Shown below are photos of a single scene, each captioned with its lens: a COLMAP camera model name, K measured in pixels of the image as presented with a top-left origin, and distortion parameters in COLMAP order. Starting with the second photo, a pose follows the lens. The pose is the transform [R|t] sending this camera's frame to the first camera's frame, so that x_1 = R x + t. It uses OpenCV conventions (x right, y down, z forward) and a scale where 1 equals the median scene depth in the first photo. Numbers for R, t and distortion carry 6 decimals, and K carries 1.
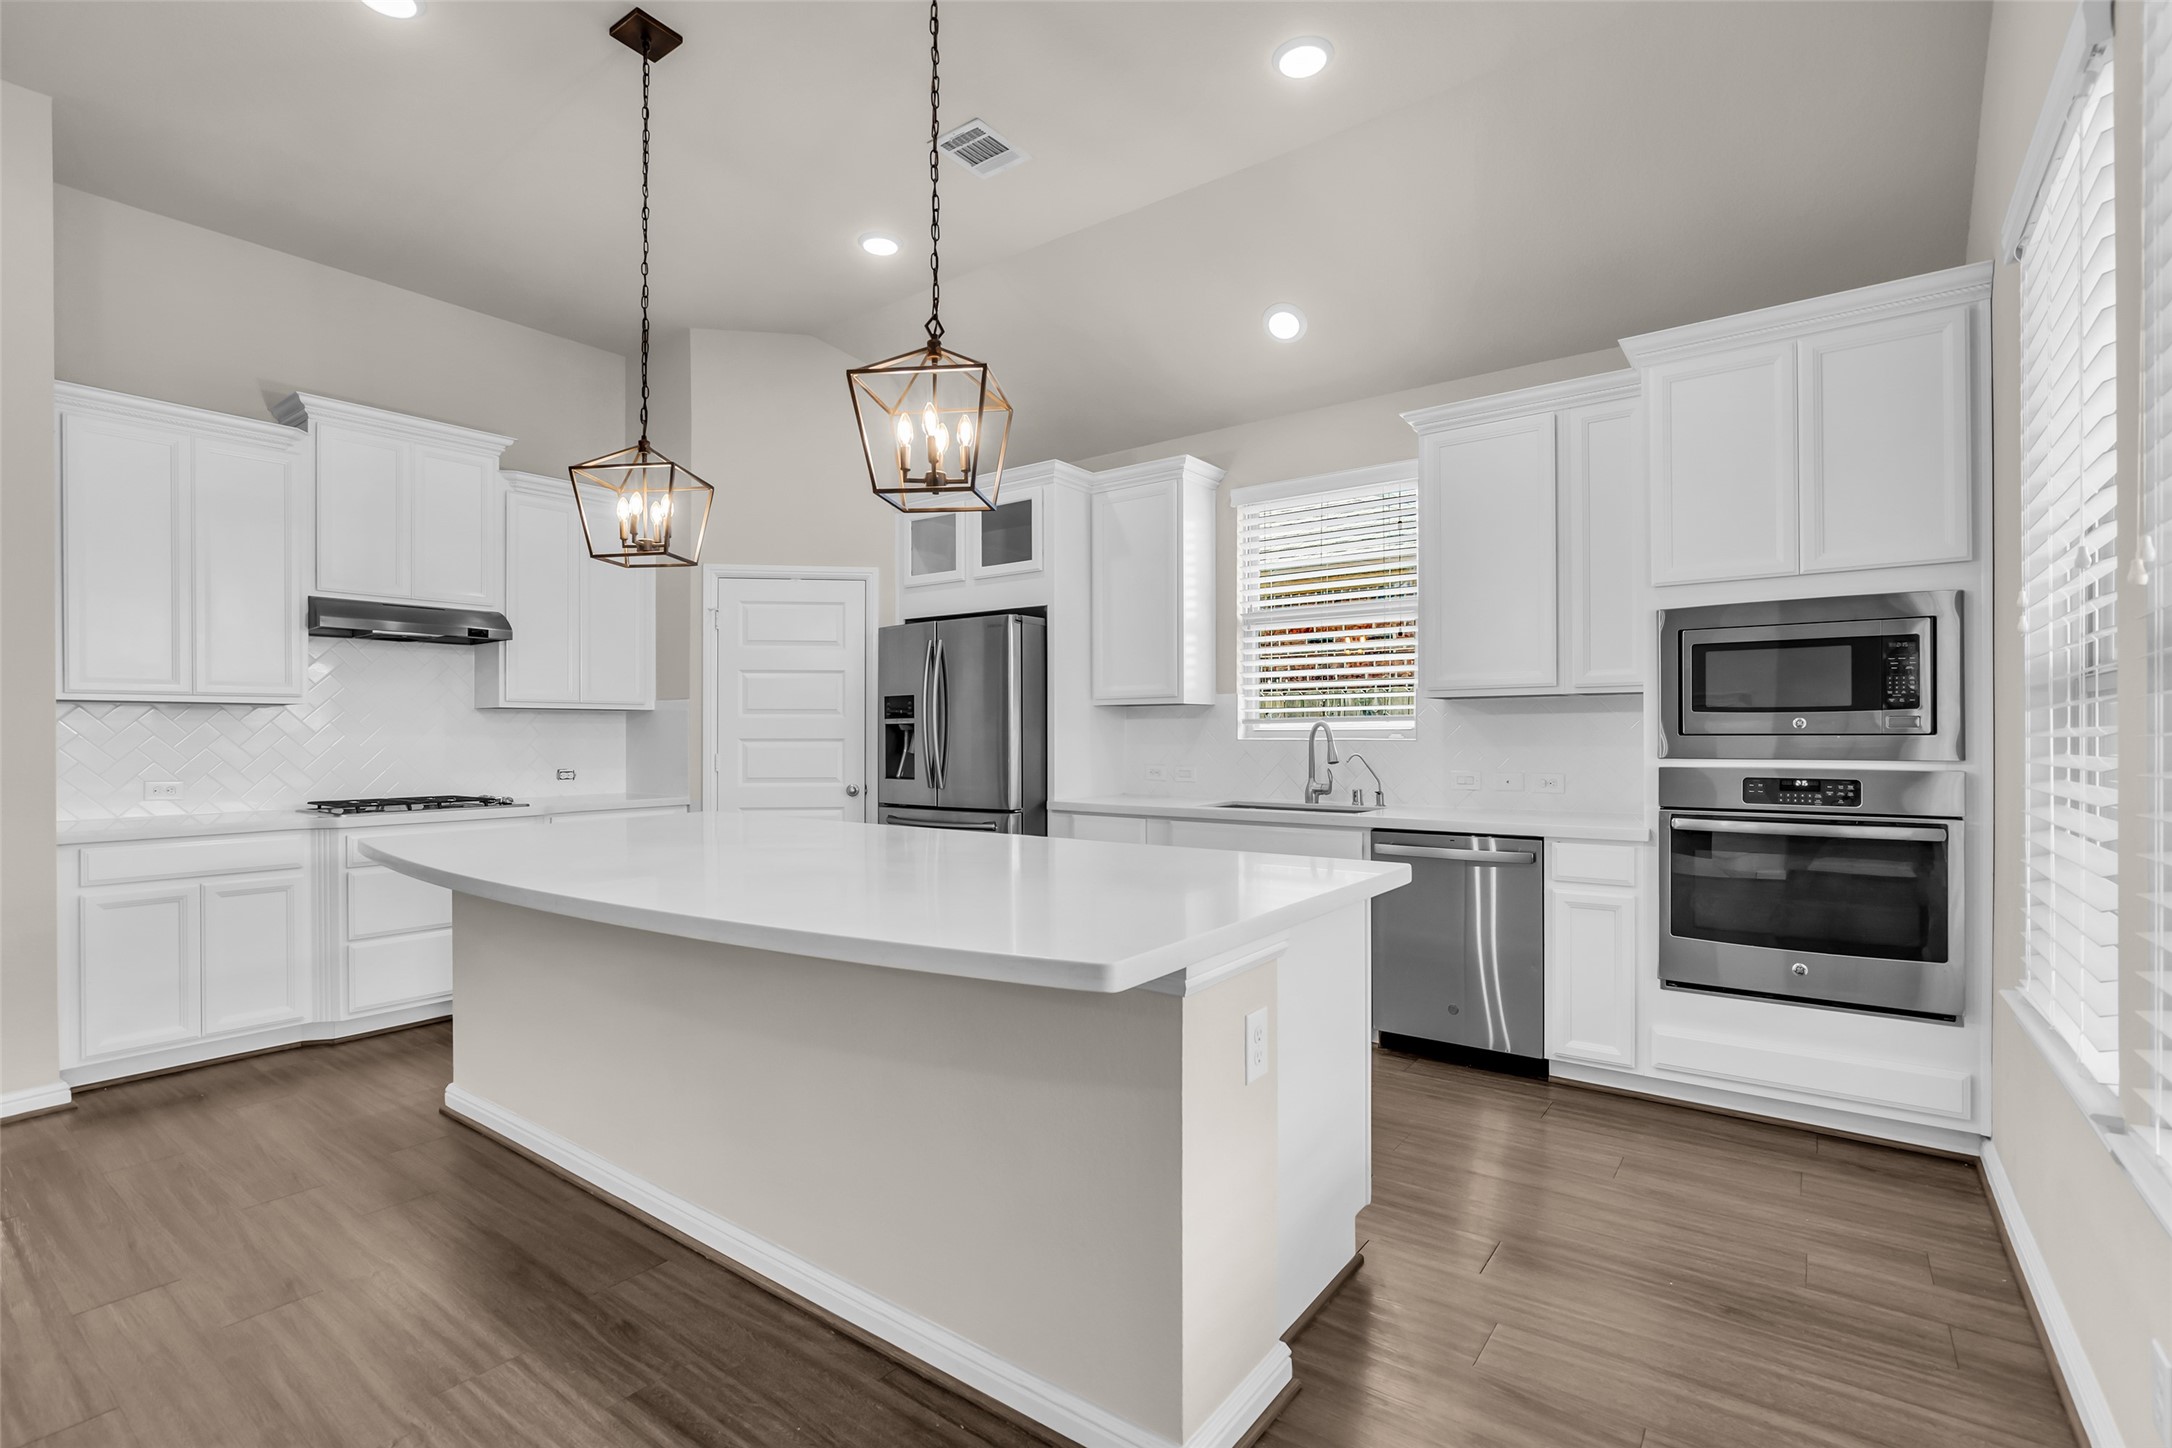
lens RADIAL K [[995.1, 0, 1078.9], [0, 995.1, 735.4], [0, 0, 1]] dist [-0.020227, 0.007160]
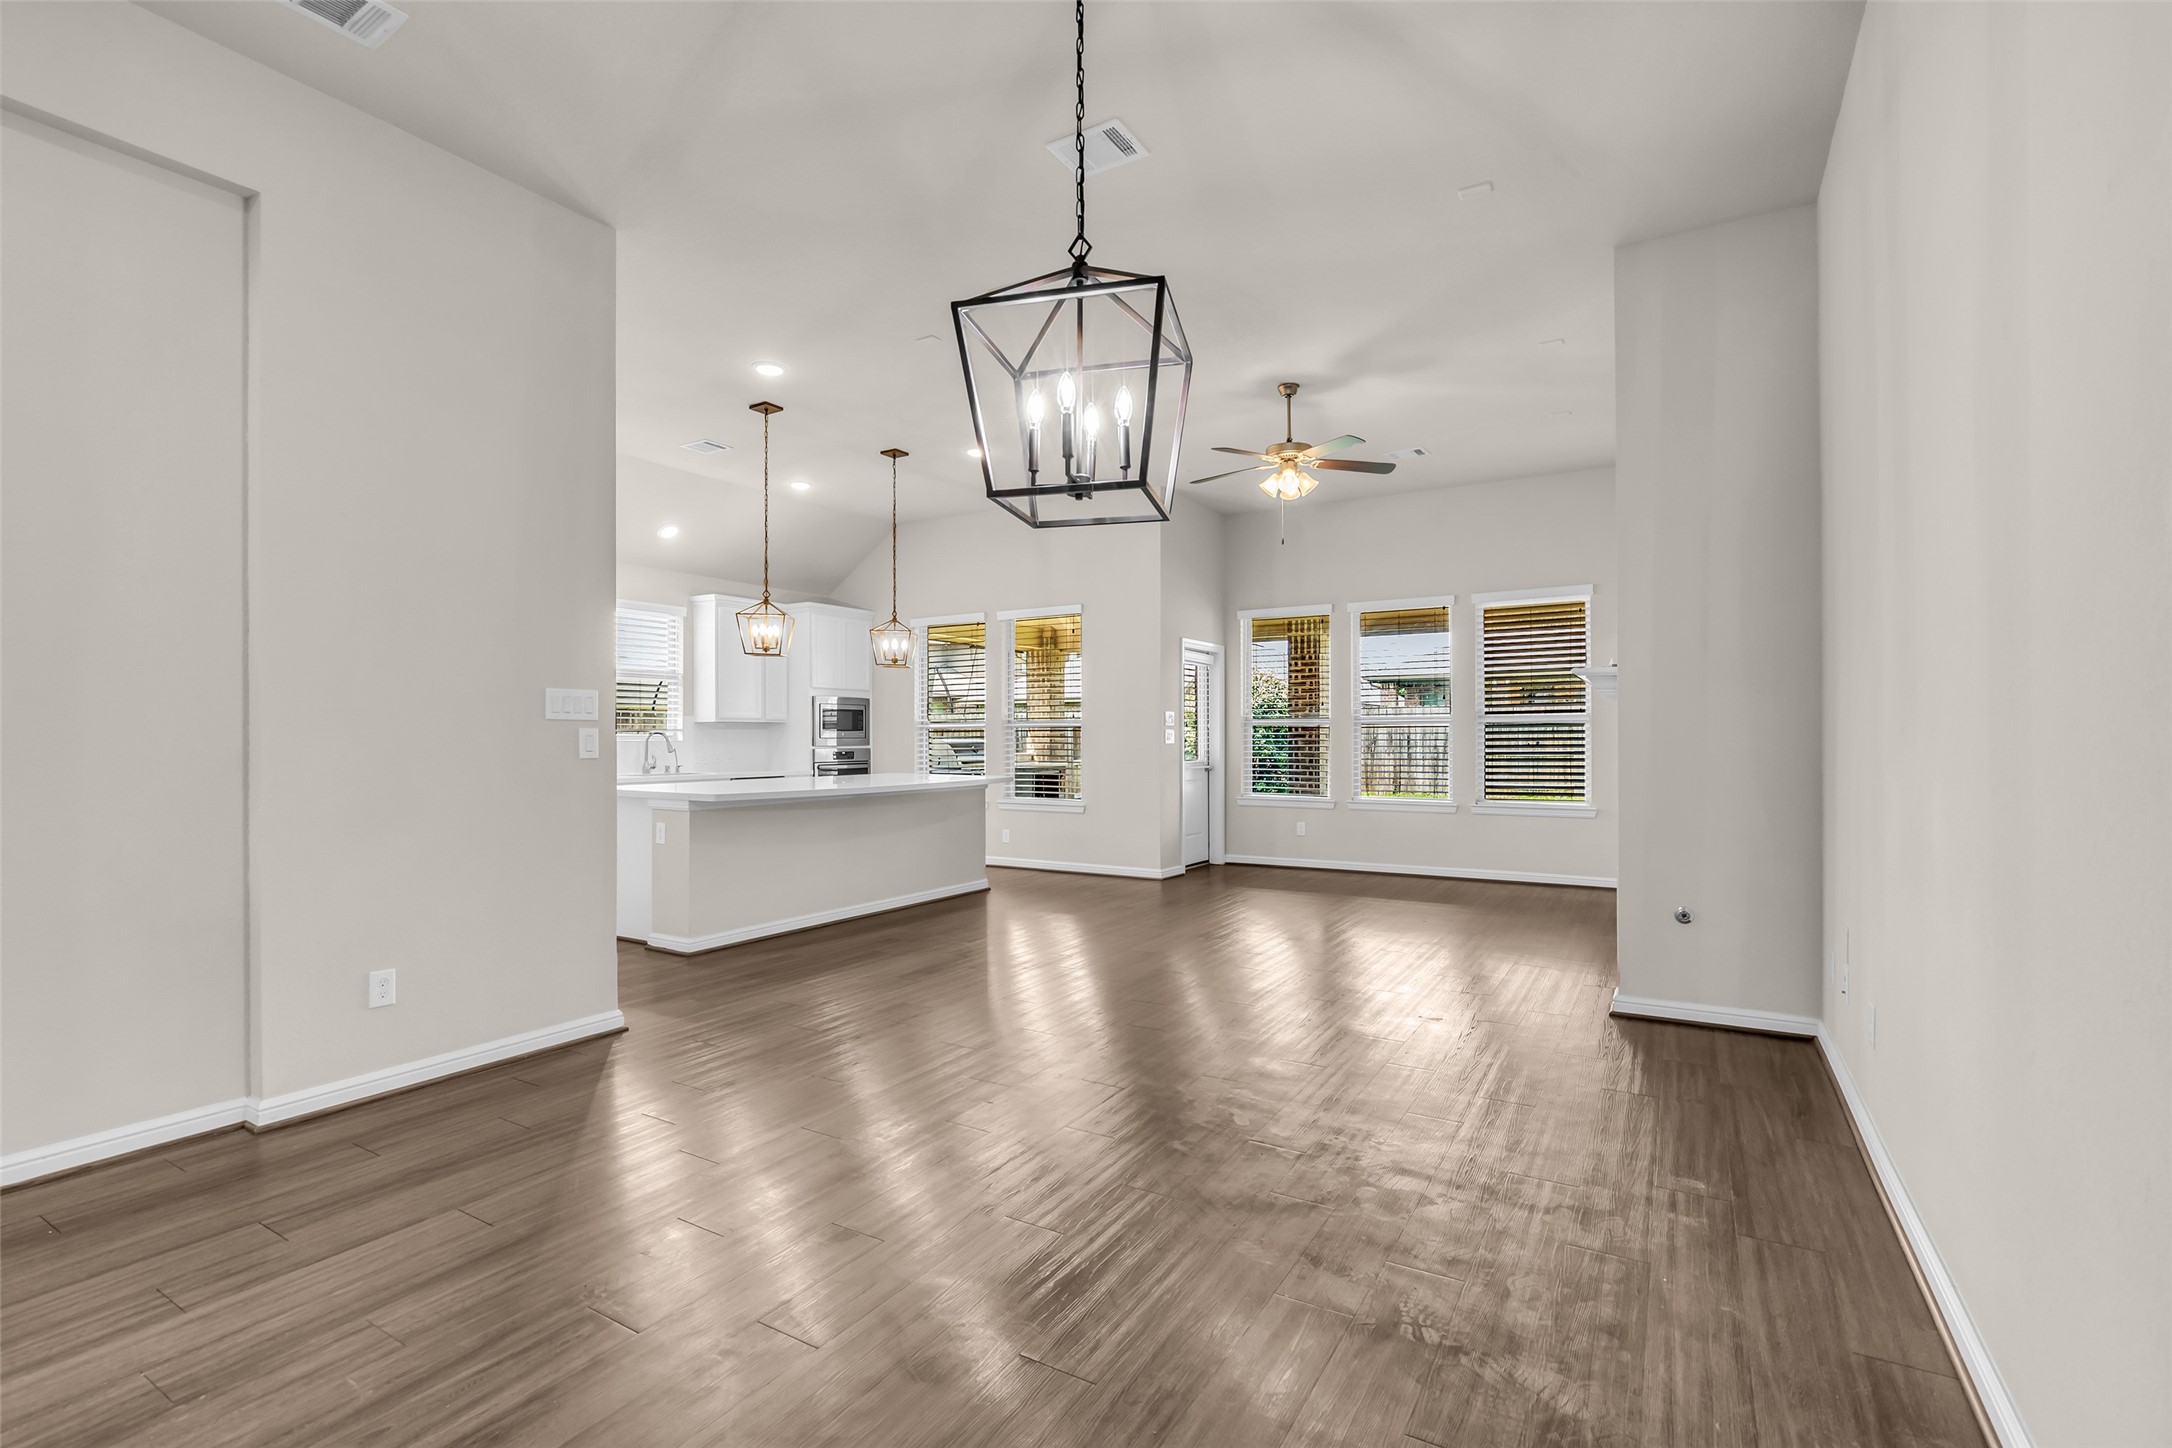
lens RADIAL K [[995.1, 0, 1078.9], [0, 995.1, 735.4], [0, 0, 1]] dist [-0.020227, 0.007160]
pose [[-0.098313, 0.005854, 0.995138, -1.850907], [0.002826, 0.999980, -0.005603, 0.007597], [-0.995152, 0.002261, -0.098327, 0.378473]]
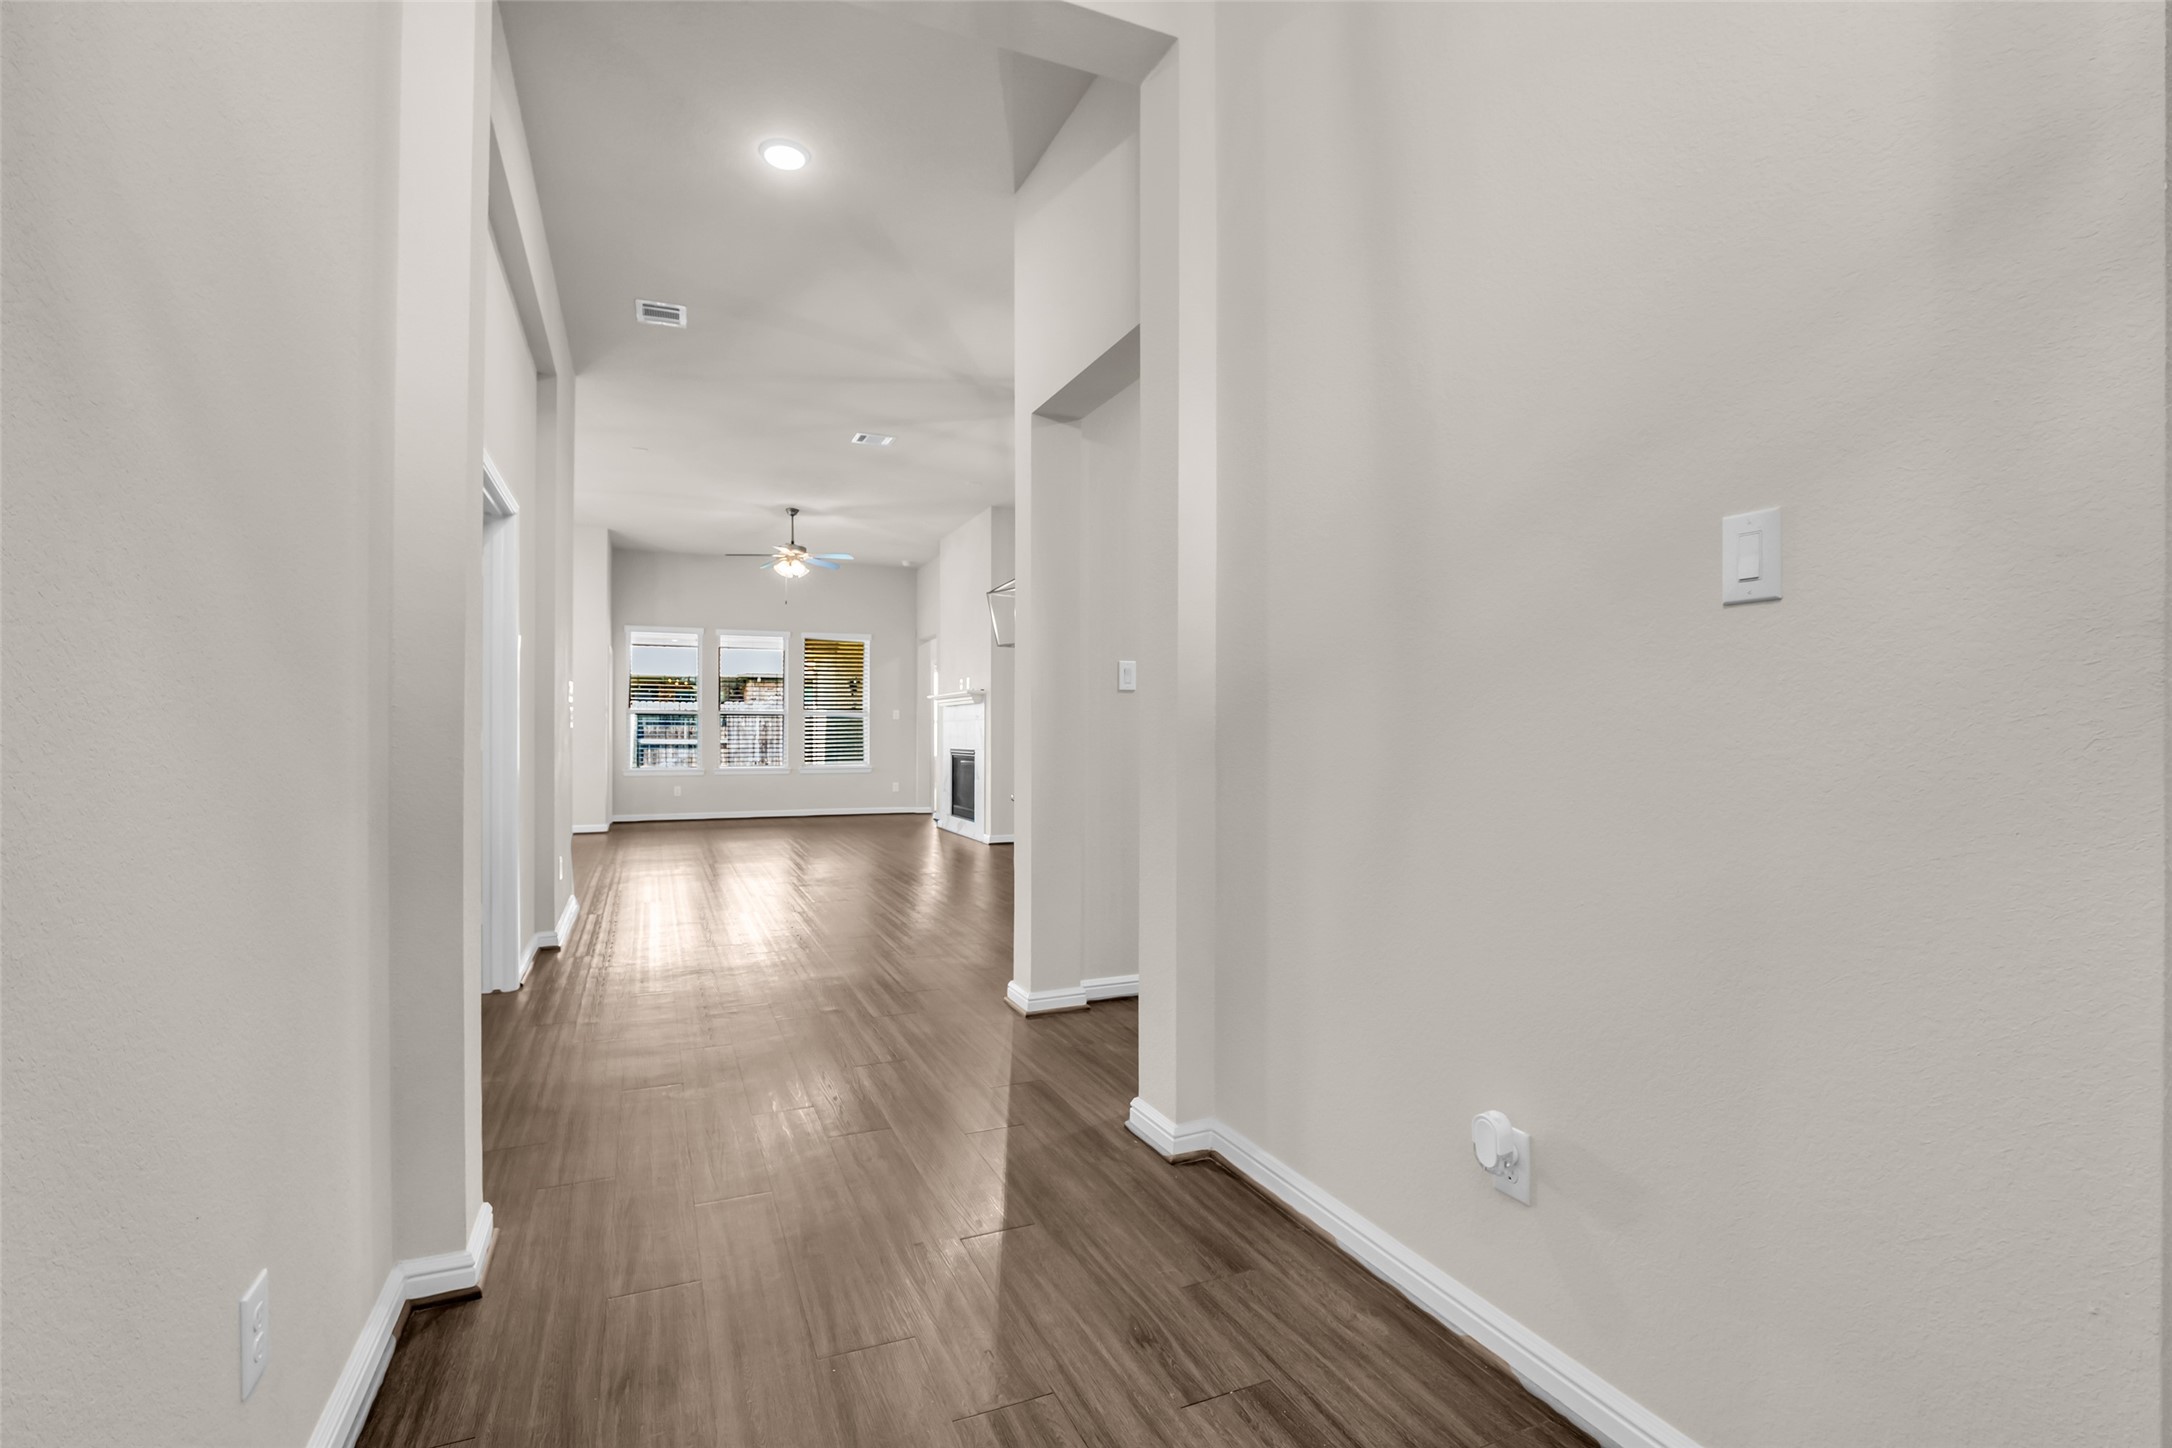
lens RADIAL K [[984.3, 0, 1065.3], [0, 984.3, 708.3], [0, 0, 1]] dist [-0.015192, 0.000378]
pose [[-0.864194, 0.016595, 0.502884, -2.204350], [0.003643, 0.999636, -0.026727, 0.037403], [-0.503145, -0.021265, -0.863940, 1.637224]]
